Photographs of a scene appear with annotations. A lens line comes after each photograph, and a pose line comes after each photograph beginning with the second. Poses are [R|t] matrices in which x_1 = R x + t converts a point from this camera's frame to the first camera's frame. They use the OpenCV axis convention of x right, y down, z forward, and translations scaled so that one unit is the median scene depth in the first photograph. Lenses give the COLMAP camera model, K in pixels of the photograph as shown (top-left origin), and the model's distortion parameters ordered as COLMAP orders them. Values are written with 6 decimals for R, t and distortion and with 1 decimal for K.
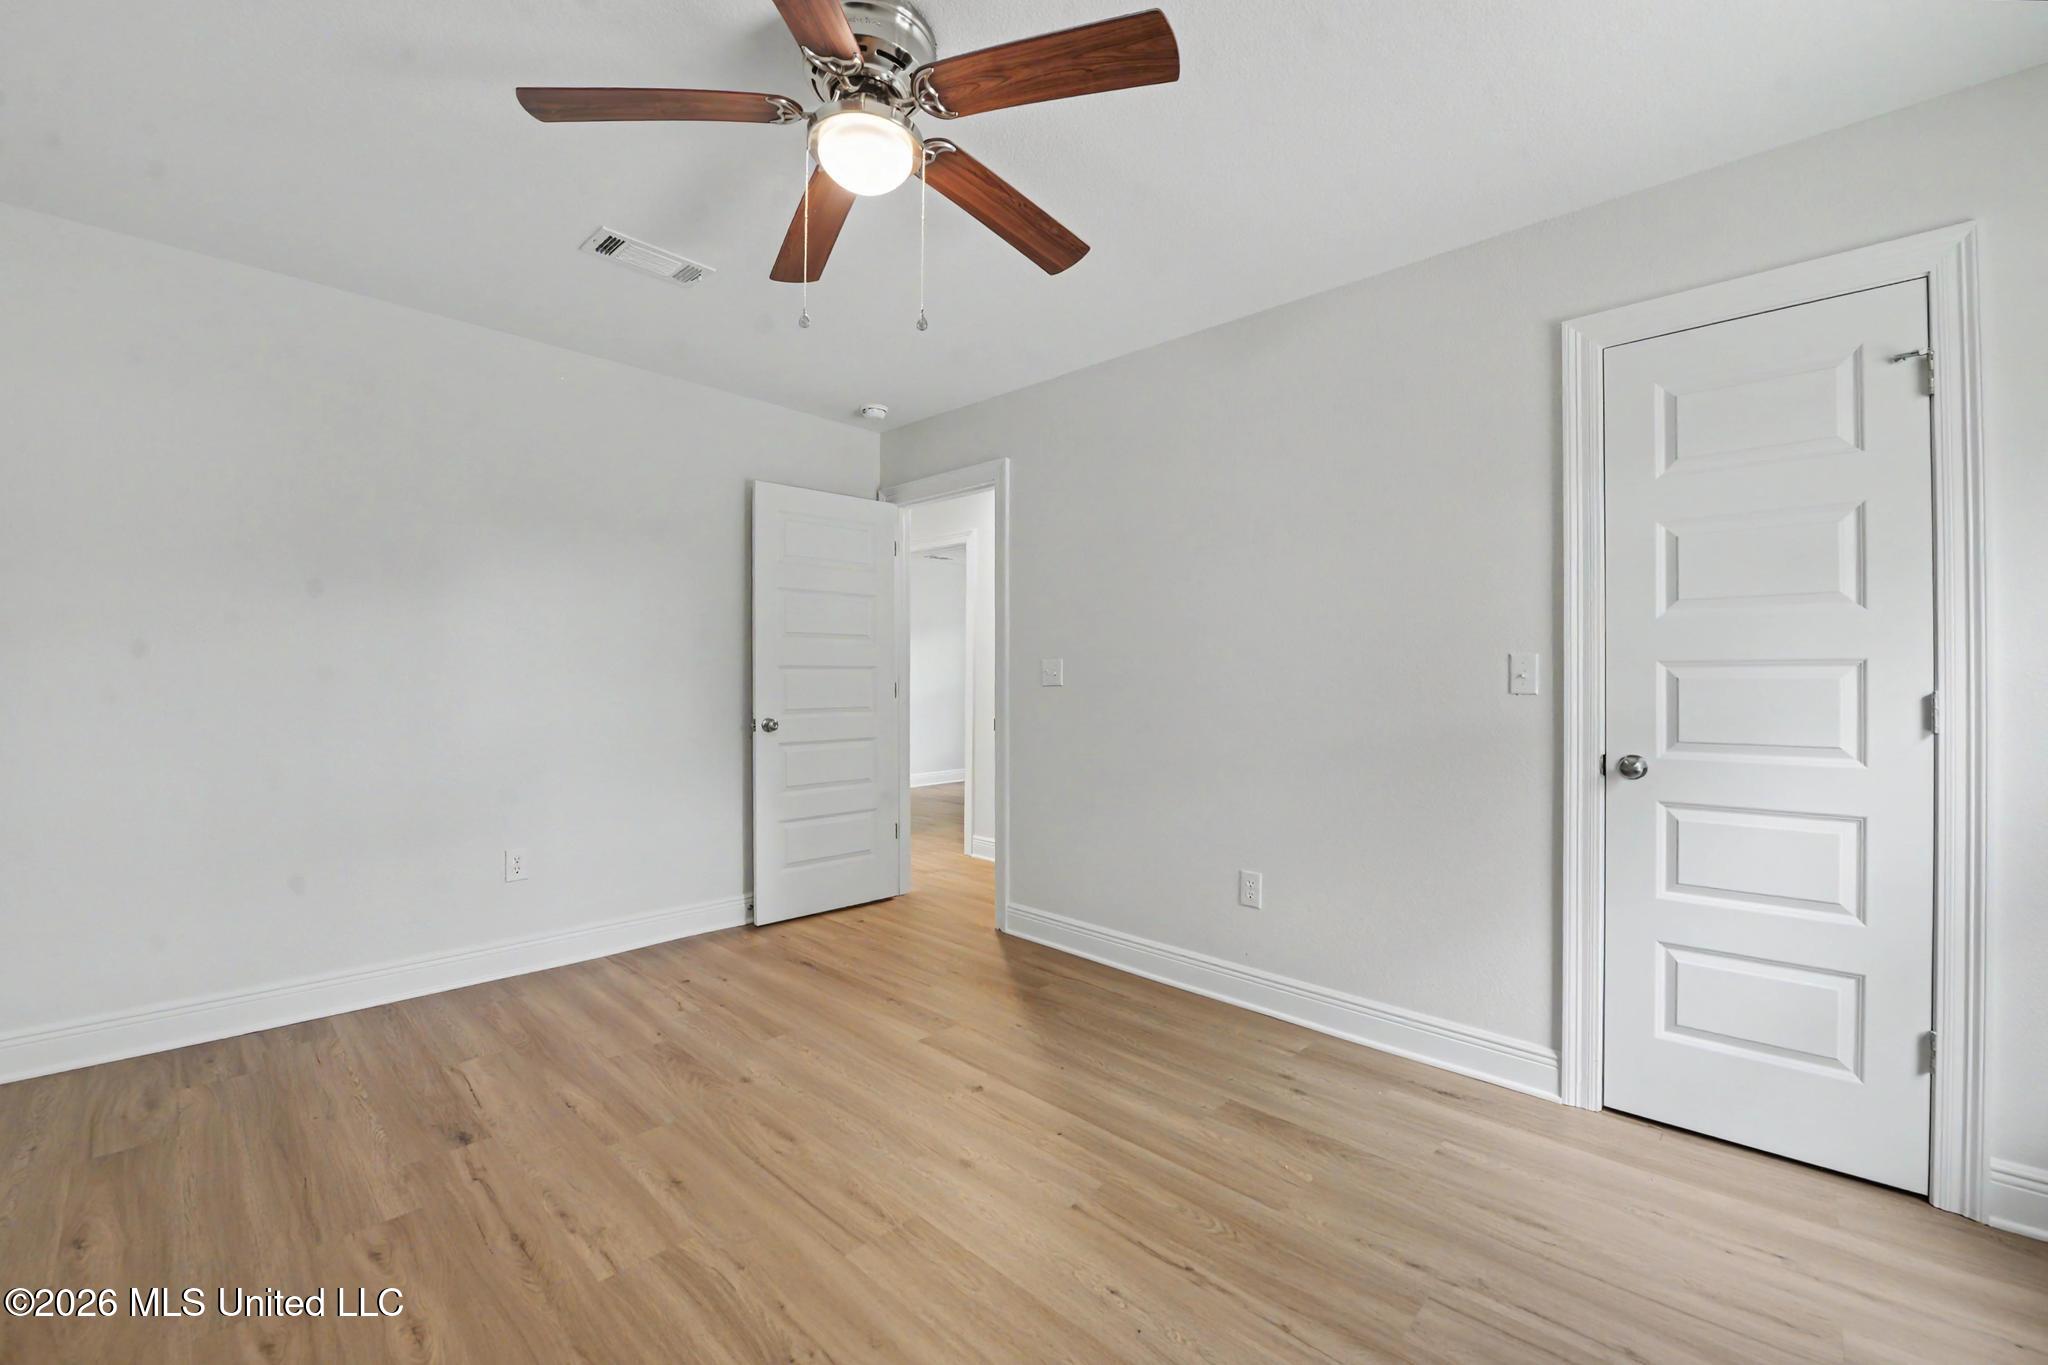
lens RADIAL K [[822.9, 0, 1020.0], [0, 822.9, 676.8], [0, 0, 1]] dist [-0.021530, 0.000067]
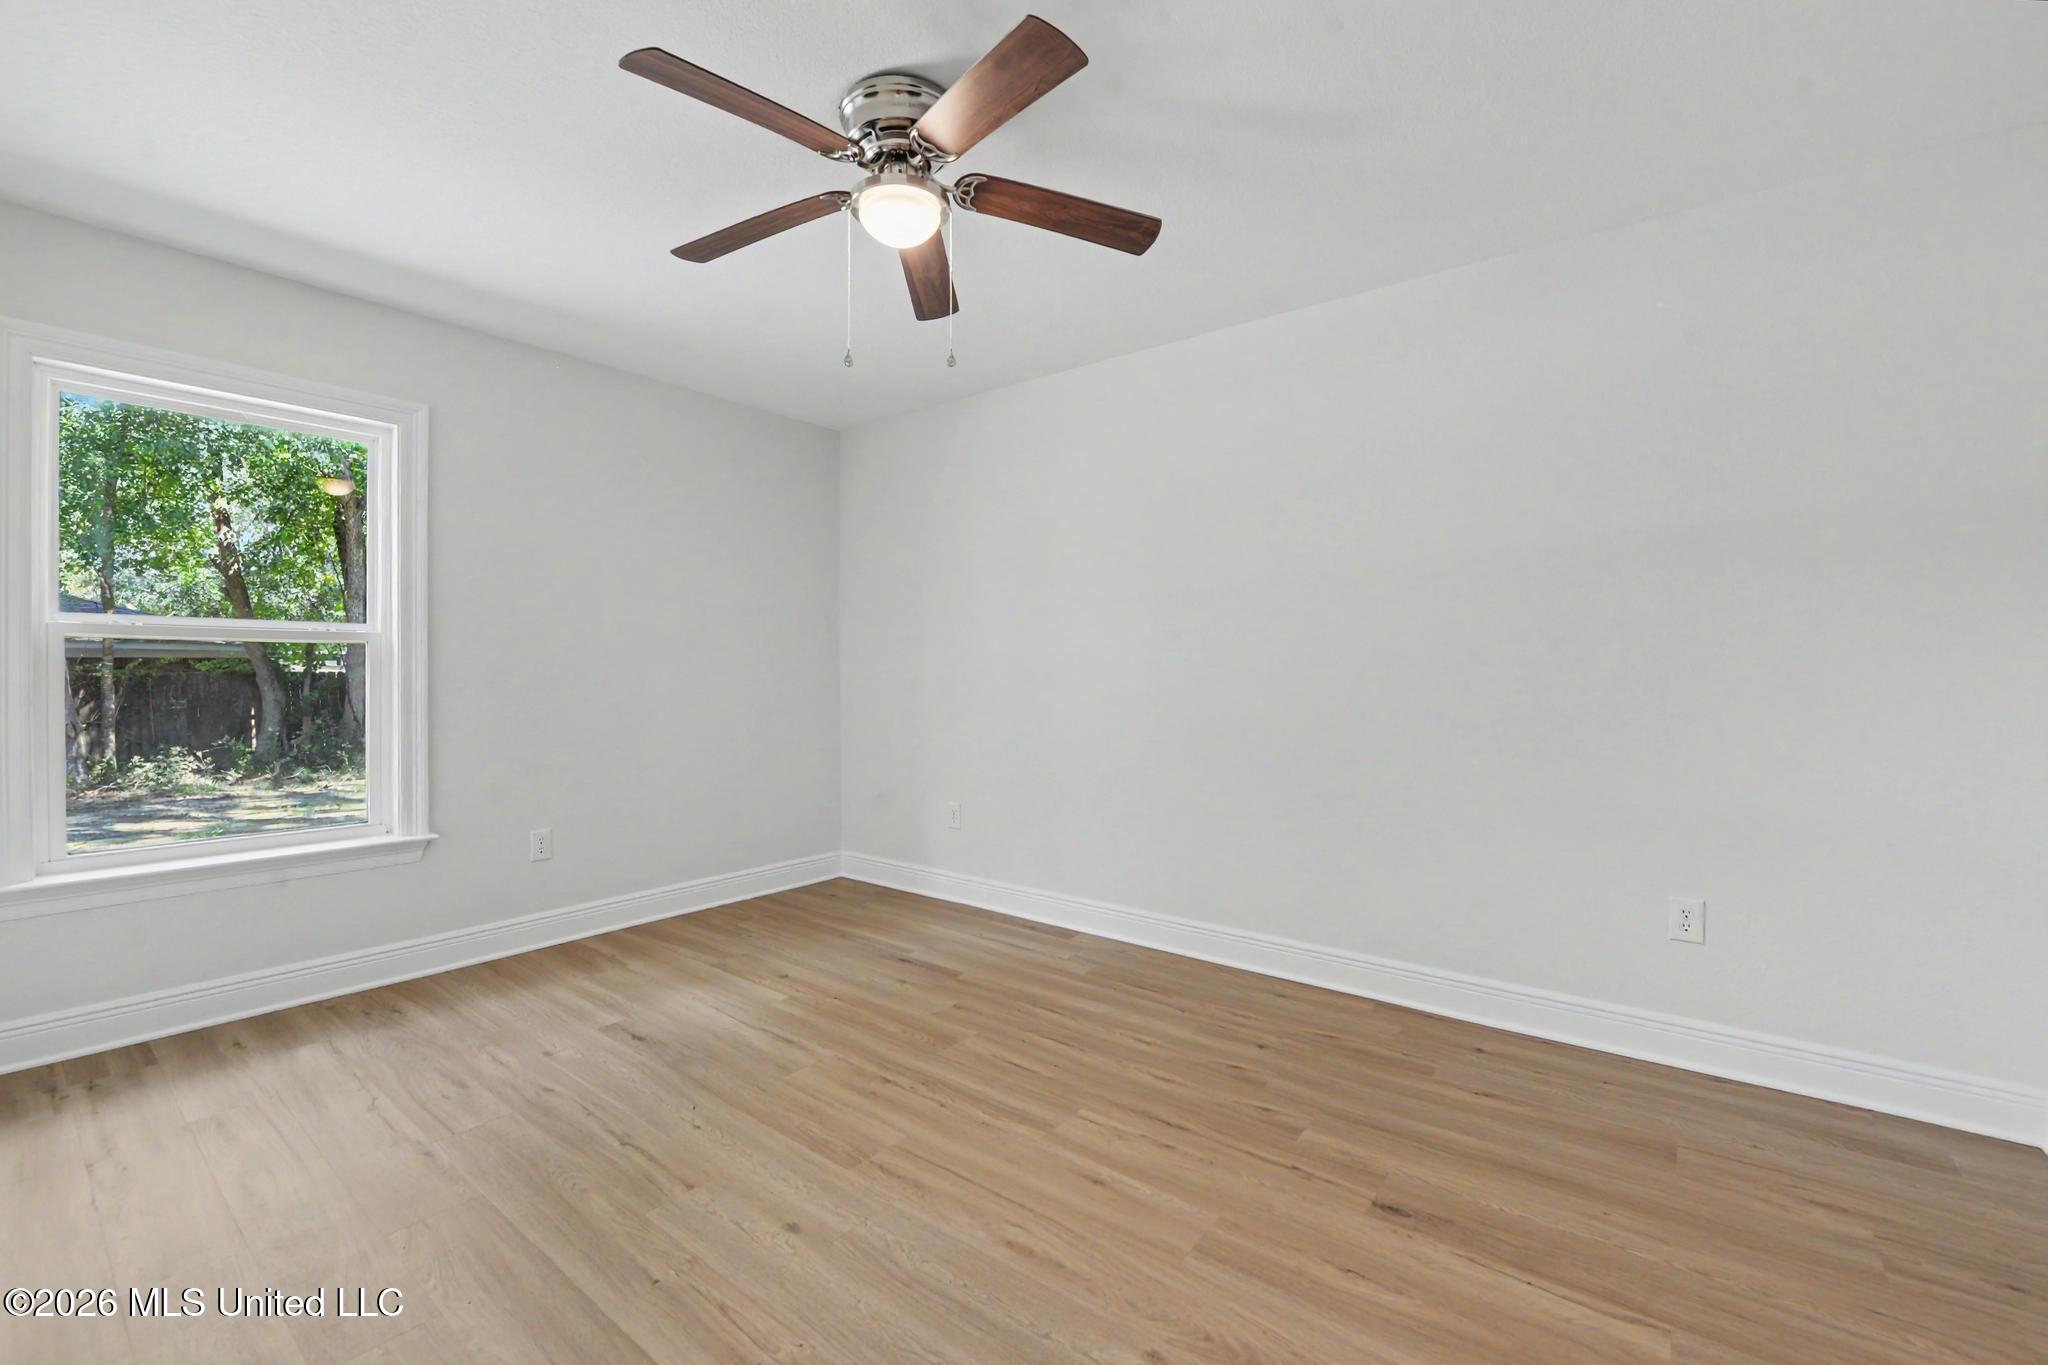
lens RADIAL K [[822.9, 0, 1020.0], [0, 822.9, 676.8], [0, 0, 1]] dist [-0.021530, 0.000067]
pose [[-0.995058, -0.008410, -0.098935, -0.219347], [-0.008381, 0.999965, -0.000704, 0.012431], [0.098938, 0.000128, -0.995094, 1.911210]]
